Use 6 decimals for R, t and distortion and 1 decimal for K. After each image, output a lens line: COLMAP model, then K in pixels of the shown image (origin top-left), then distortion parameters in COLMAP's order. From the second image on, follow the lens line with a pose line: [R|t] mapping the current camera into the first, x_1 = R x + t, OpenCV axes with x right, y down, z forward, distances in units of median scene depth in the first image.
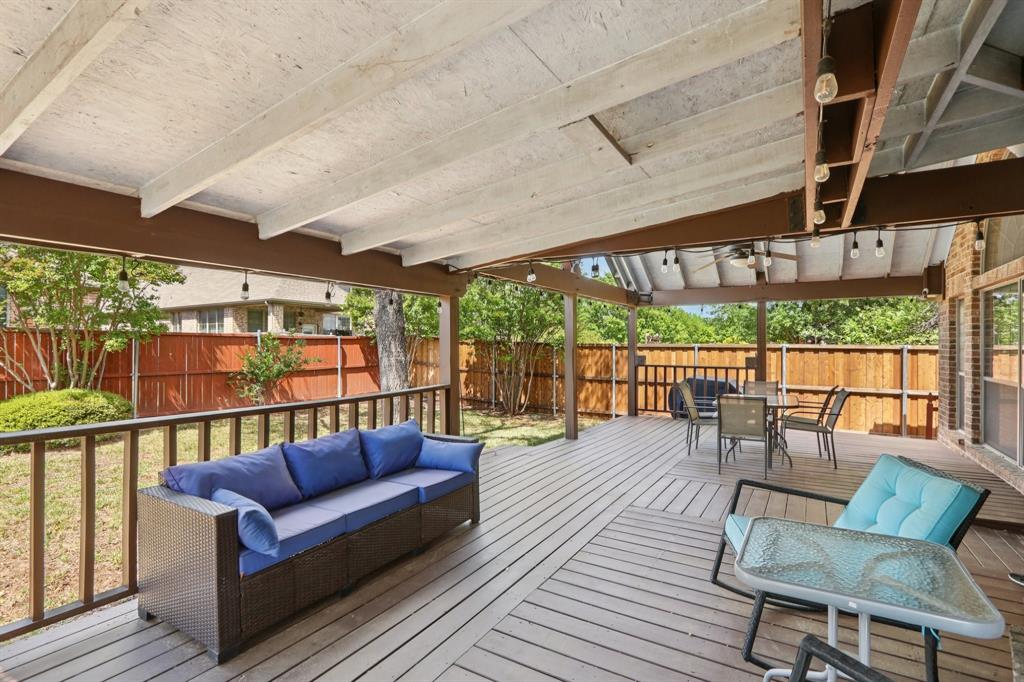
lens RADIAL K [[481.5, 0, 512.6], [0, 481.5, 340.9], [0, 0, 1]] dist [-0.018522, 0.001818]
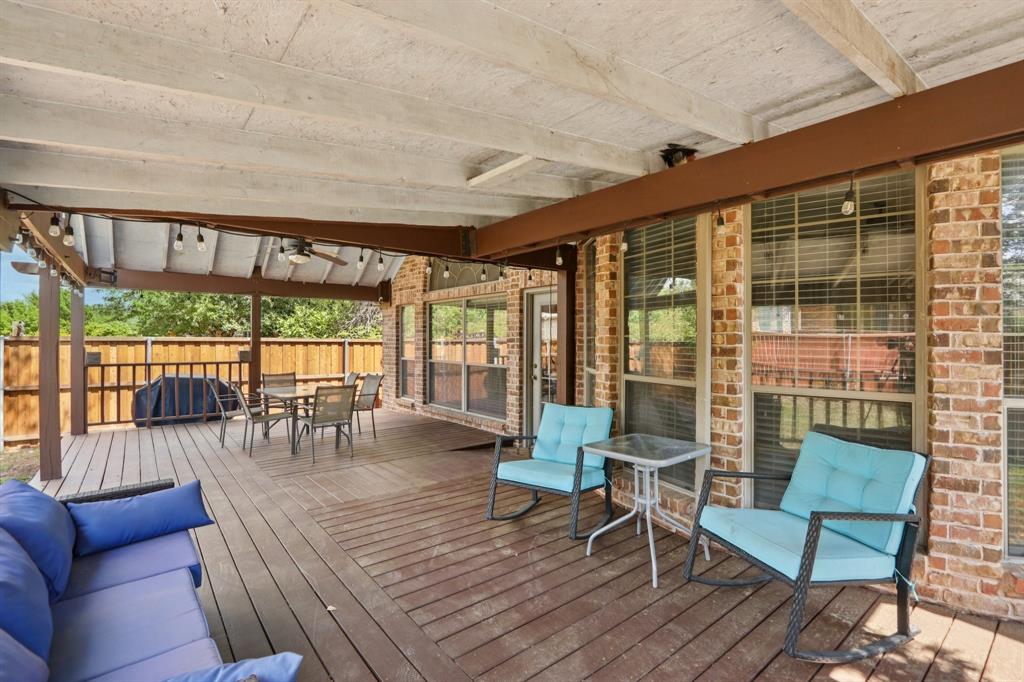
lens RADIAL K [[481.5, 0, 515.5], [0, 481.5, 340.7], [0, 0, 1]] dist [-0.018522, 0.001818]
pose [[0.324309, -0.004039, 0.945943, -0.246377], [-0.009892, 0.999922, 0.007661, 0.000025], [-0.945899, -0.011842, 0.324244, 0.152528]]
